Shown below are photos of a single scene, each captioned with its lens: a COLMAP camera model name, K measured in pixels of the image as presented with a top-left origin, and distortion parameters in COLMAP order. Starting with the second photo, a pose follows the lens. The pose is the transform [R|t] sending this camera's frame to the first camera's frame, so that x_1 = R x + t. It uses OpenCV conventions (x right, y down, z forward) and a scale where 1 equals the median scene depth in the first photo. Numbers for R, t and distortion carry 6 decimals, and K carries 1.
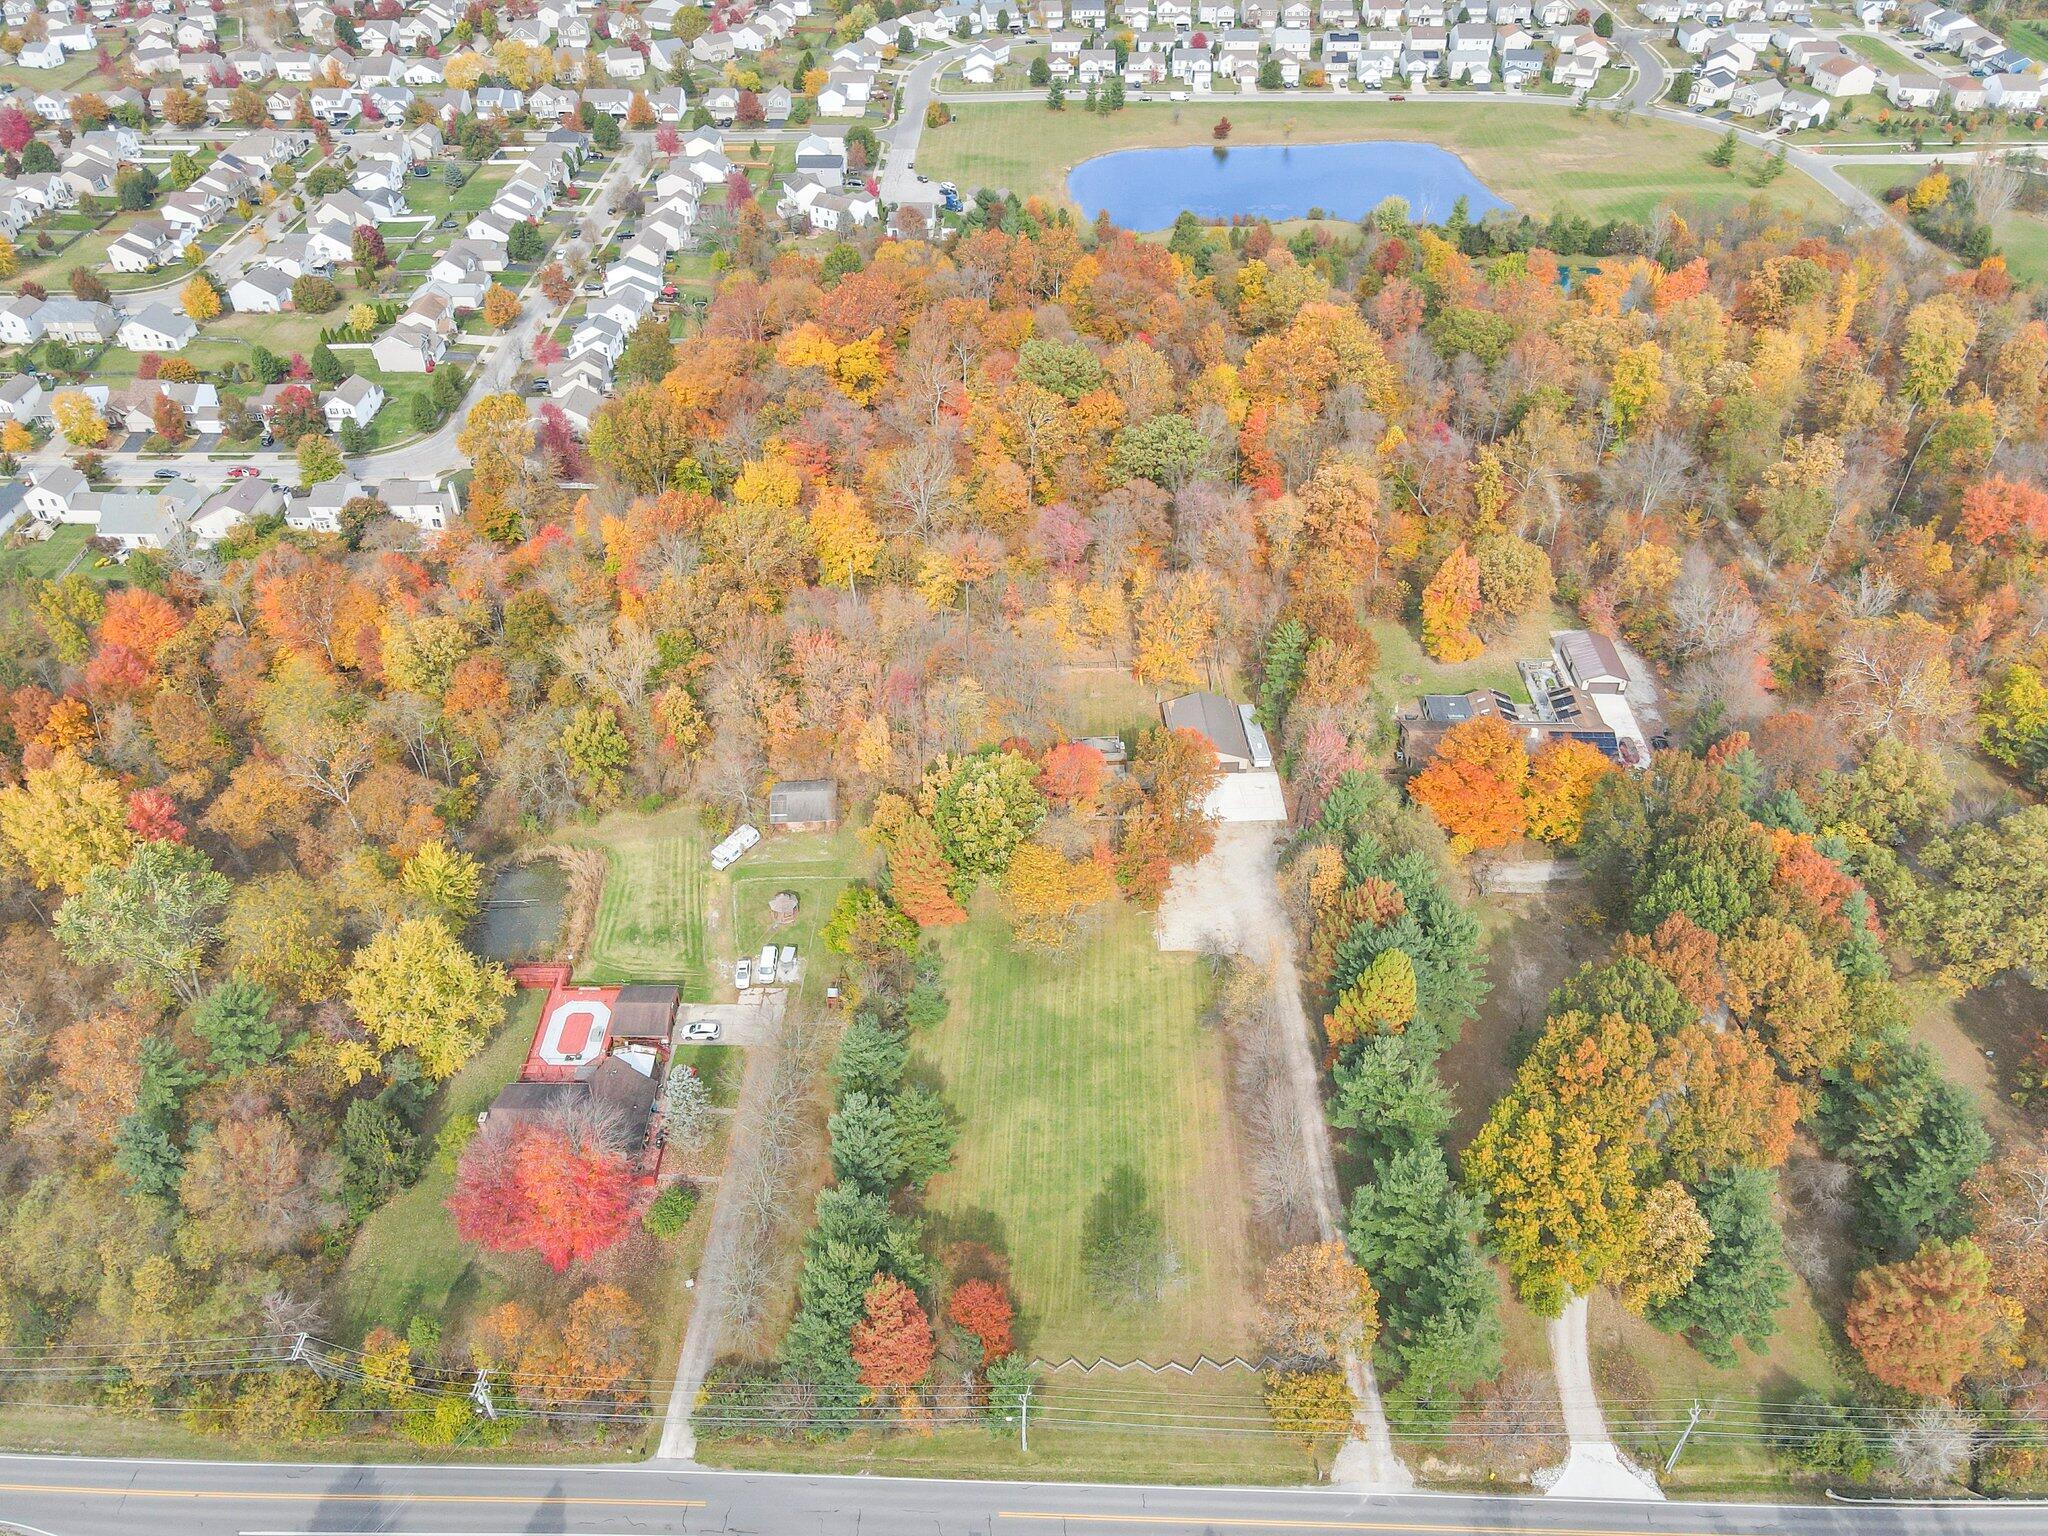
lens RADIAL K [[1474.7, 0, 1020.5], [0, 1474.7, 764.8], [0, 0, 1]] dist [0.021772, -0.015050]
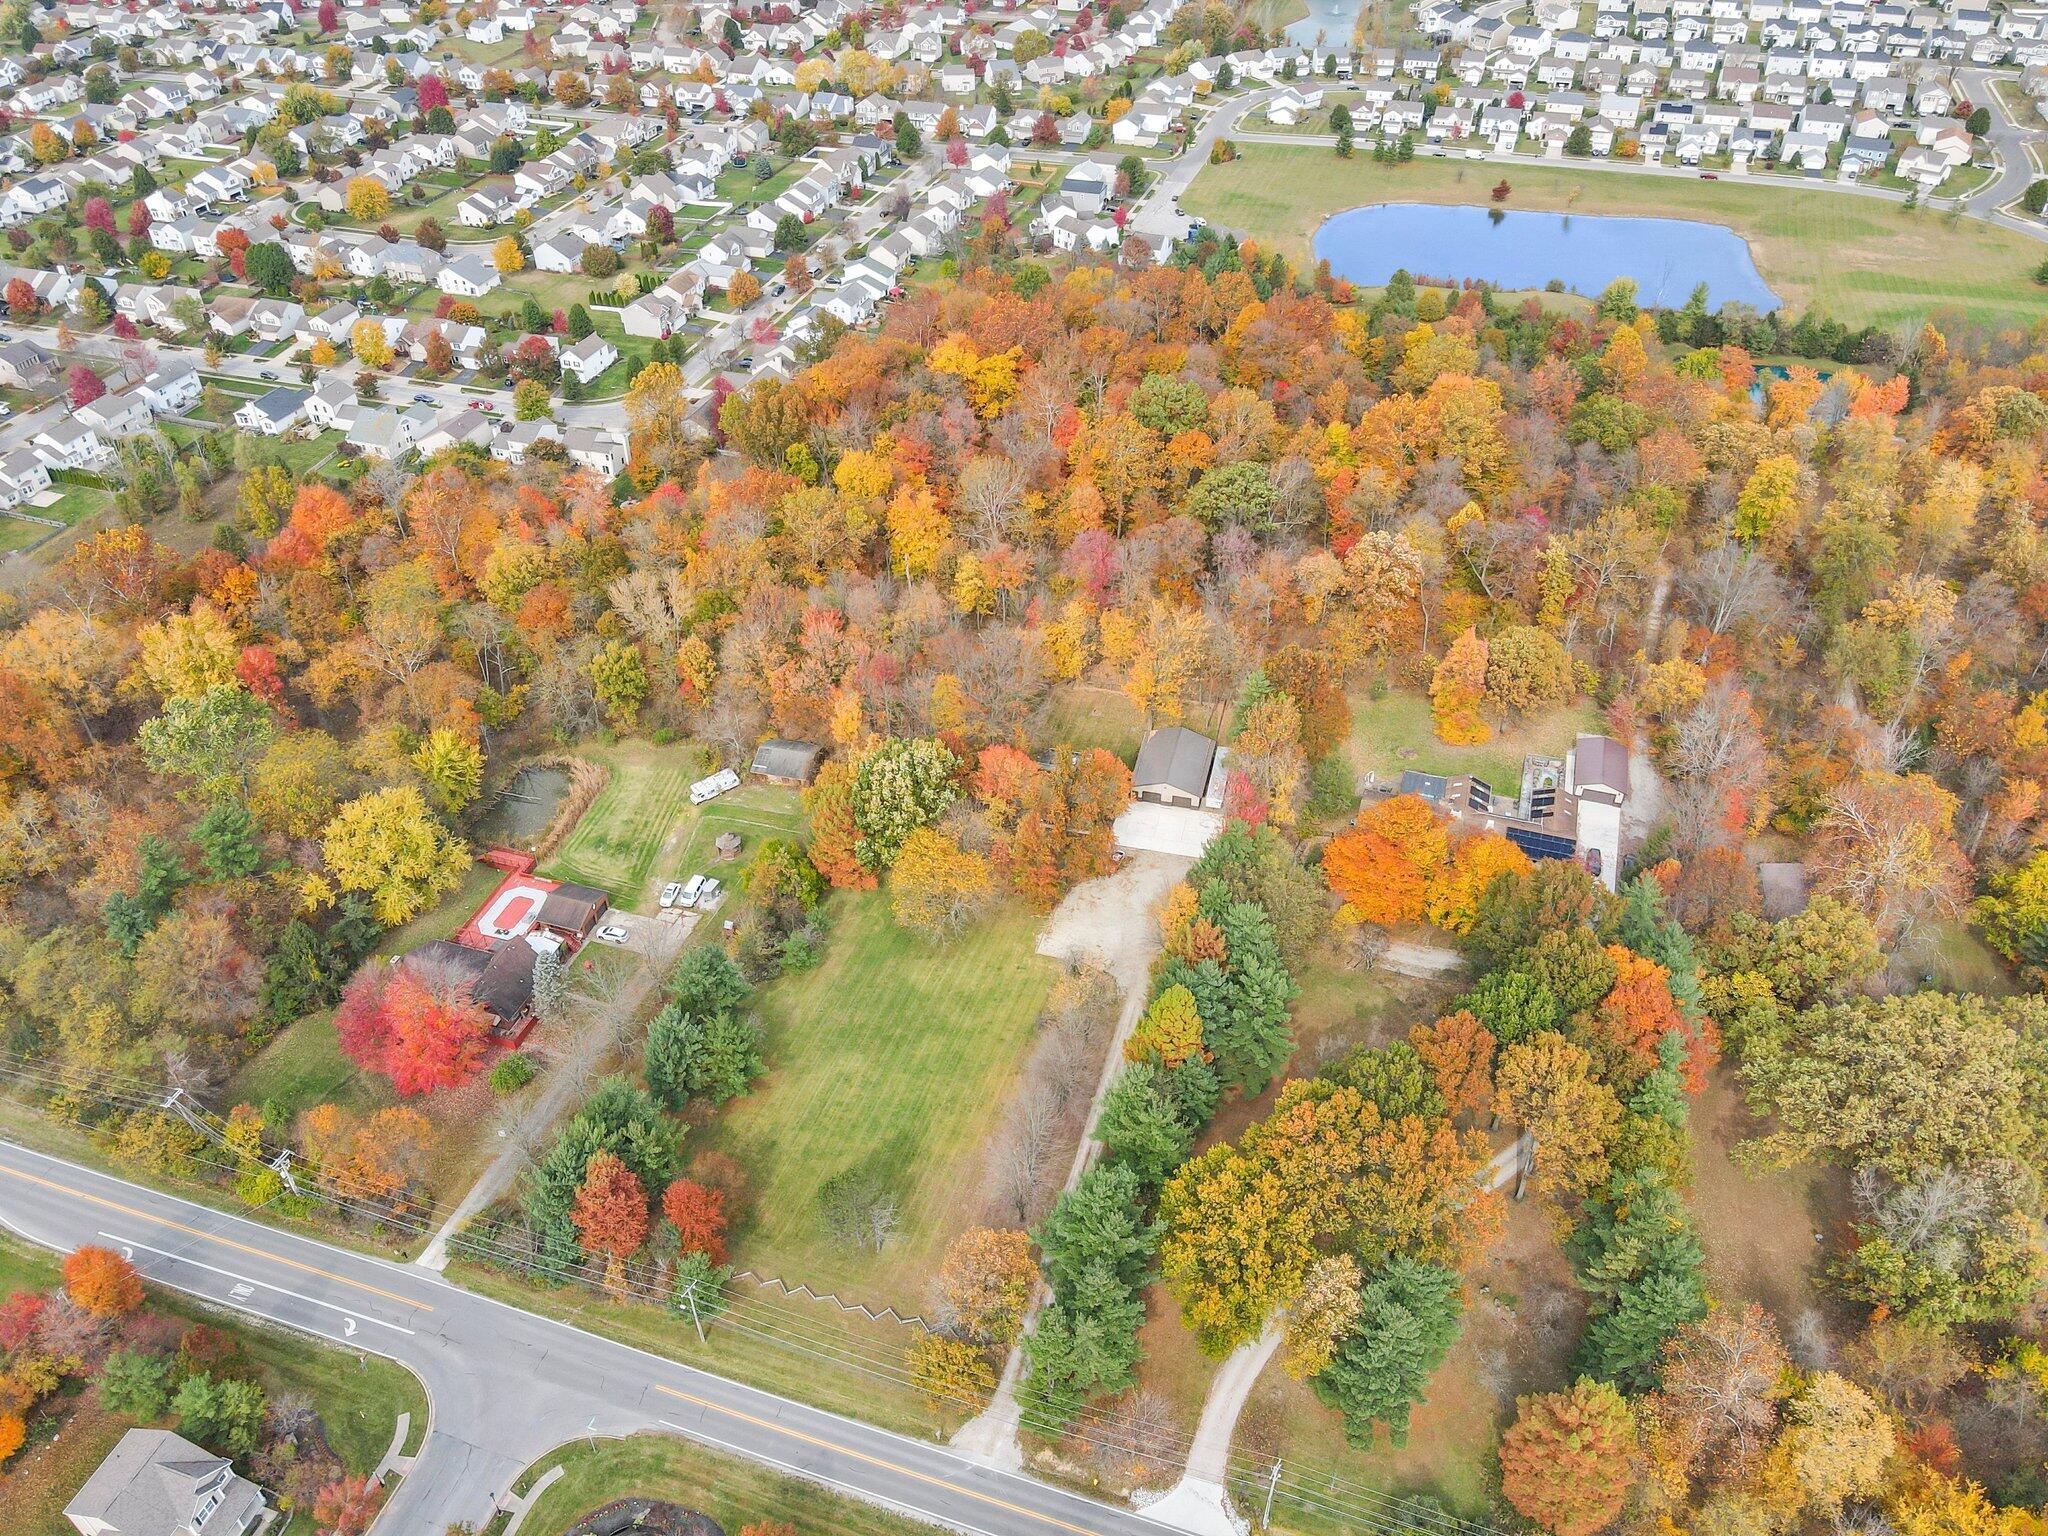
lens RADIAL K [[1474.7, 0, 1008.6], [0, 1474.7, 769.9], [0, 0, 1]] dist [0.021772, -0.015050]
pose [[0.957234, 0.181813, -0.225050, 0.177414], [-0.184420, 0.982801, 0.009565, -0.005394], [0.222918, 0.032348, 0.974300, -0.020613]]
